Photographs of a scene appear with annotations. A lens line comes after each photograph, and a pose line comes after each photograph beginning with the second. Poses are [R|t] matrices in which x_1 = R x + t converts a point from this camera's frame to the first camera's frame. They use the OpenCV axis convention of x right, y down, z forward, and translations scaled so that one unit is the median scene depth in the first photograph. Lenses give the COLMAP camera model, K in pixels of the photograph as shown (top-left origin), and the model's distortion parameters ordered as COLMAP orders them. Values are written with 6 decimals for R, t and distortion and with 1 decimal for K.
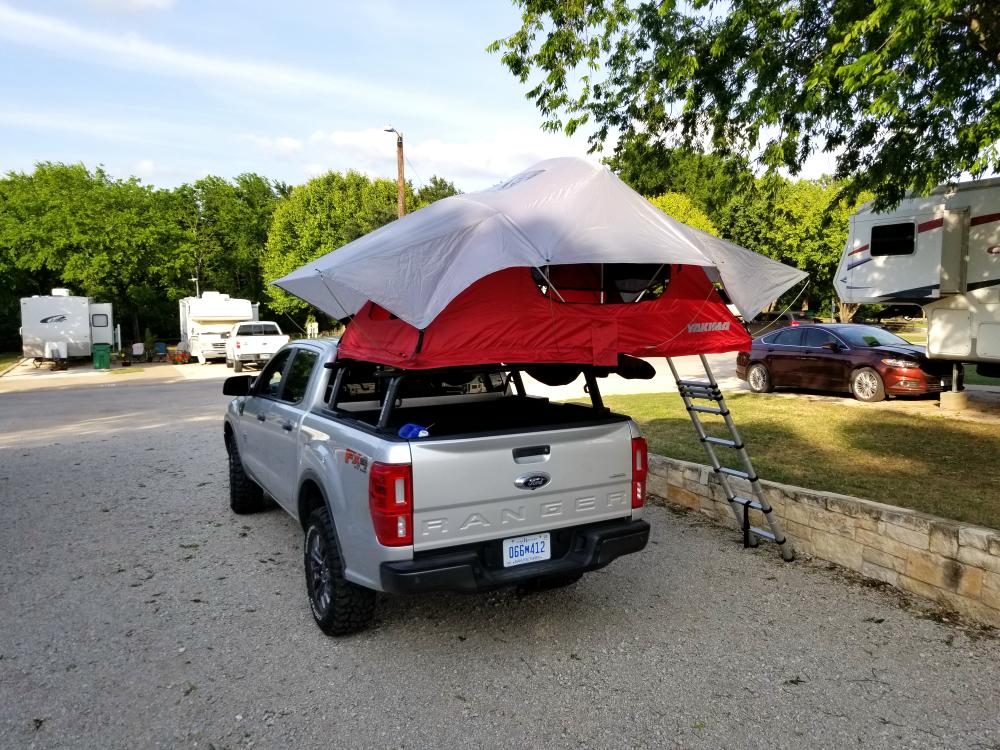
lens RADIAL K [[760.9, 0, 498.7], [0, 760.9, 350.2], [0, 0, 1]] dist [0.070094, -0.099372]
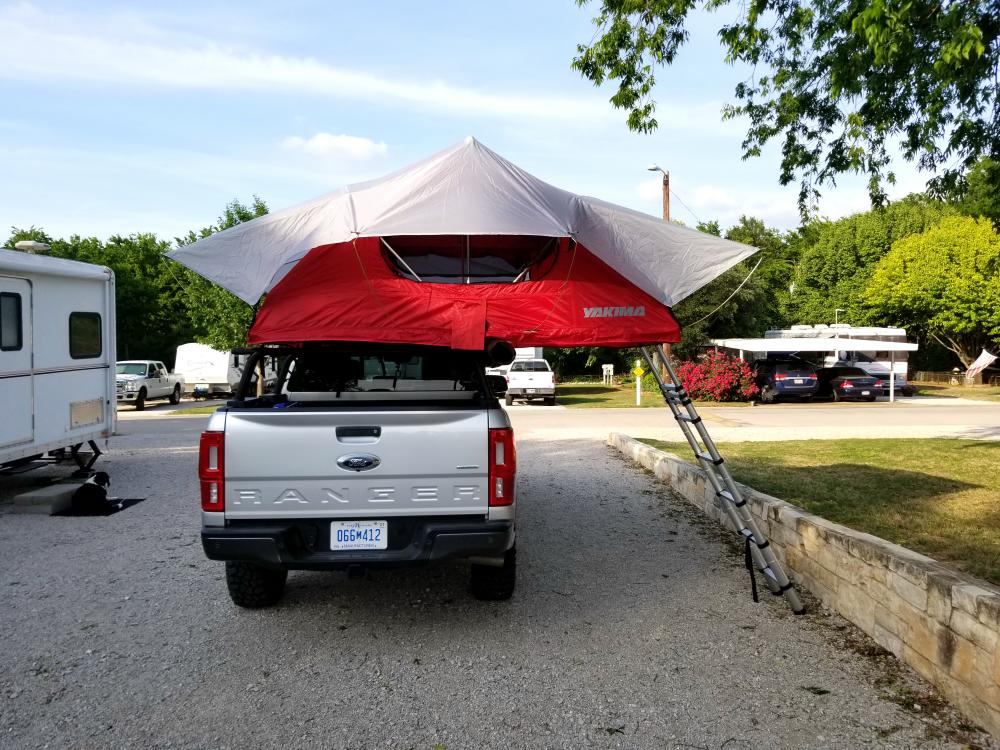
lens RADIAL K [[757.0, 0, 500.1], [0, 757.0, 343.9], [0, 0, 1]] dist [0.063756, -0.083537]
pose [[0.911626, 0.000162, -0.411022, 0.520175], [-0.028940, 0.997543, -0.063793, 0.066738], [0.410002, 0.070050, 0.909391, 0.160168]]
